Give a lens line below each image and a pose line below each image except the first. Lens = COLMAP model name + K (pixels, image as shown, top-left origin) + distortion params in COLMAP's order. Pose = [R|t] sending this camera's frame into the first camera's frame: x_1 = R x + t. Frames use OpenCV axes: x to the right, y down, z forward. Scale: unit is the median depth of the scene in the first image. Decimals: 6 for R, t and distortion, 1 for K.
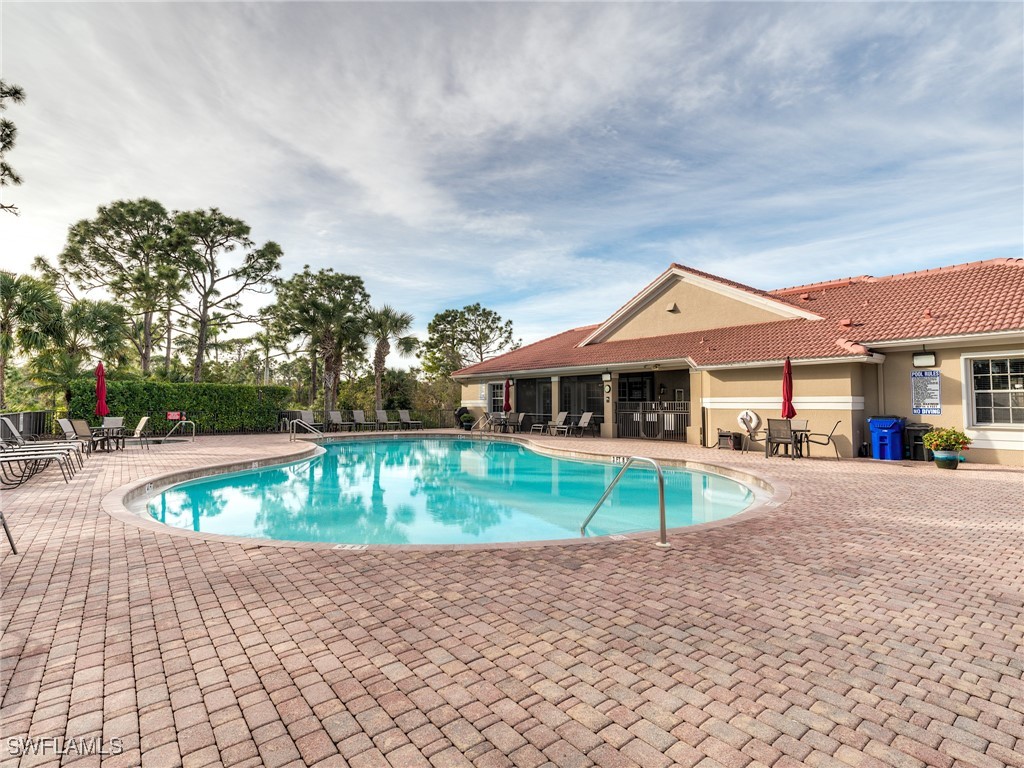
lens RADIAL K [[489.5, 0, 512.0], [0, 489.5, 384.0], [0, 0, 1]] dist [-0.001726, -0.000504]
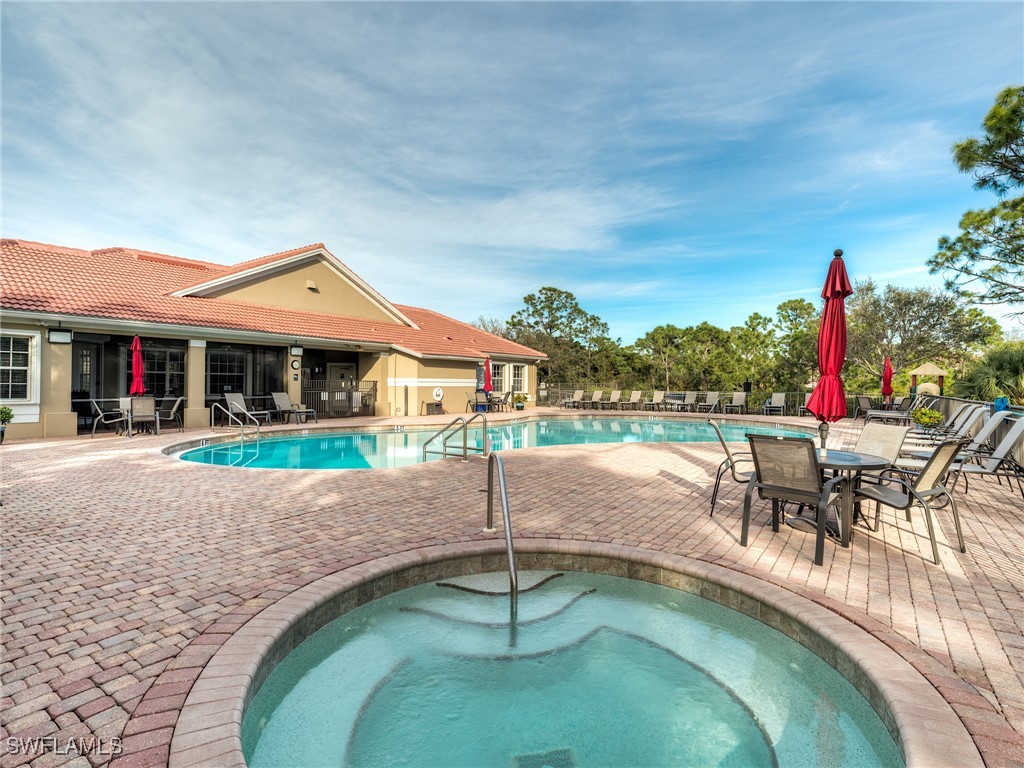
lens RADIAL K [[489.5, 0, 512.0], [0, 489.5, 384.0], [0, 0, 1]] dist [-0.001726, -0.000504]
pose [[-0.251490, -0.001410, 0.967859, -0.694505], [-0.045964, 0.998888, -0.010488, 0.033018], [-0.966768, -0.047124, -0.251275, 0.802551]]
